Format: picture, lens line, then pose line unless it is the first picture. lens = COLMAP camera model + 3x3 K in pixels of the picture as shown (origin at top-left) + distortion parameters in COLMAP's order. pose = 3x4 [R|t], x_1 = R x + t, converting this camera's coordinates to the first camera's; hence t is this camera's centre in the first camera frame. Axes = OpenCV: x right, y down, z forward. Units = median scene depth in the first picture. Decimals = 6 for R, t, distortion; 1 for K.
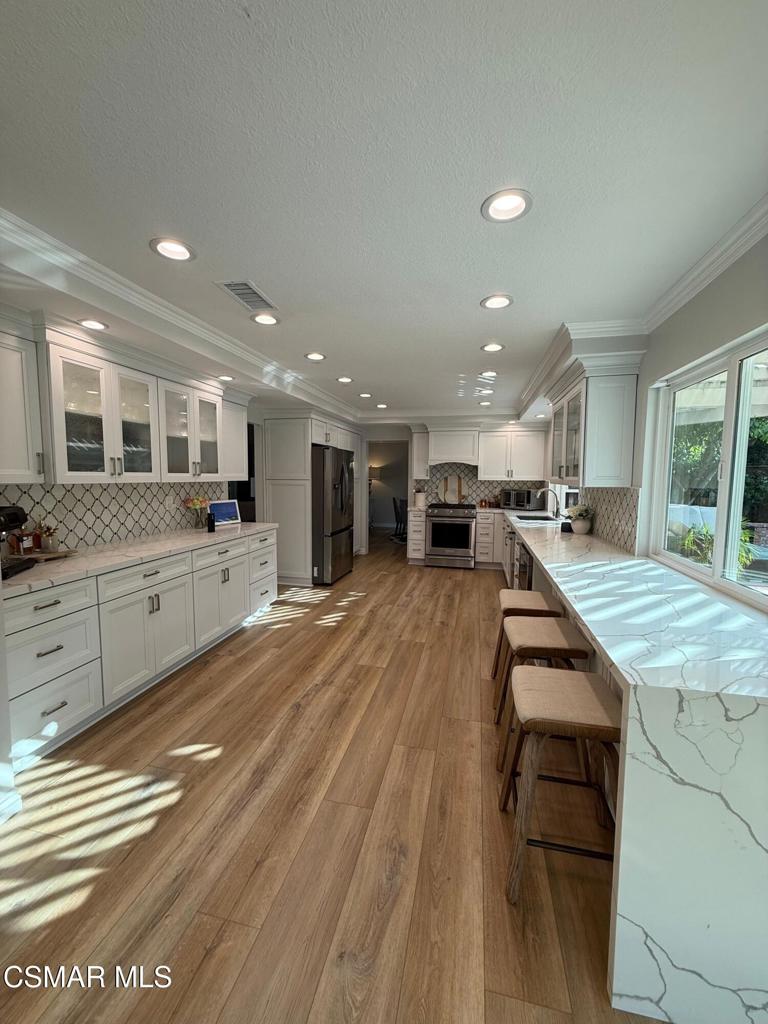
lens RADIAL K [[408.1, 0, 383.9], [0, 408.1, 510.4], [0, 0, 1]] dist [0.000209, 0.000155]
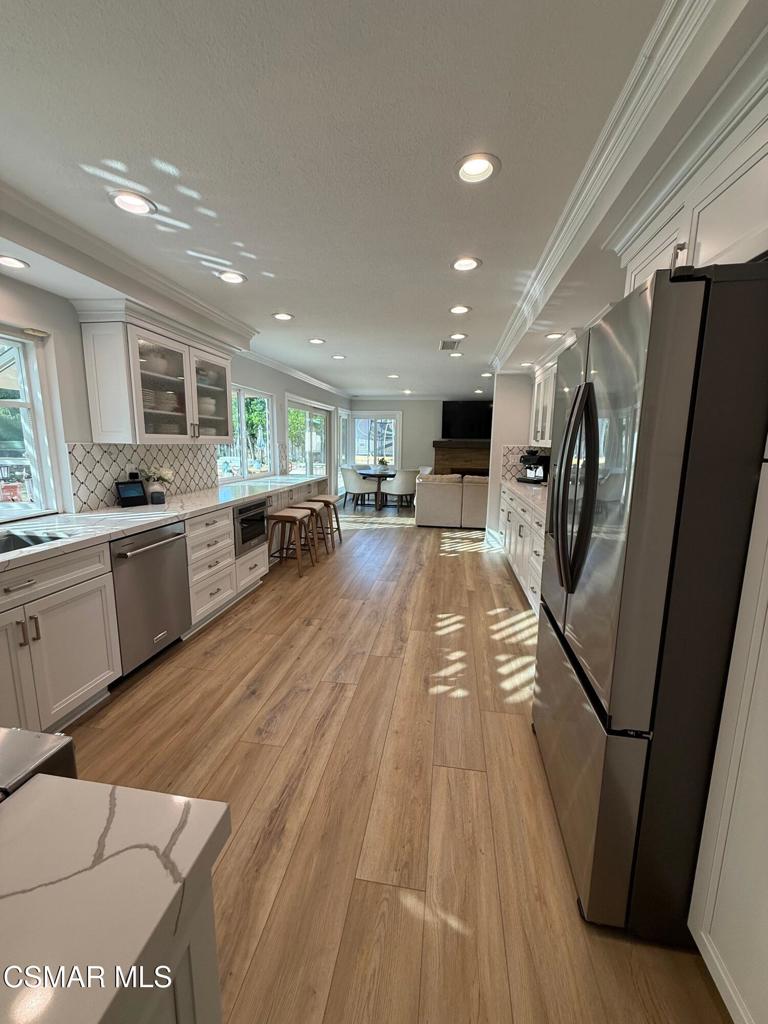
lens RADIAL K [[408.1, 0, 384.1], [0, 408.1, 510.6], [0, 0, 1]] dist [0.000209, 0.000155]
pose [[-0.997767, -0.011747, -0.065755, 0.051582], [-0.027814, 0.968080, 0.249093, -0.139159], [0.060730, 0.250366, -0.966245, 1.711356]]
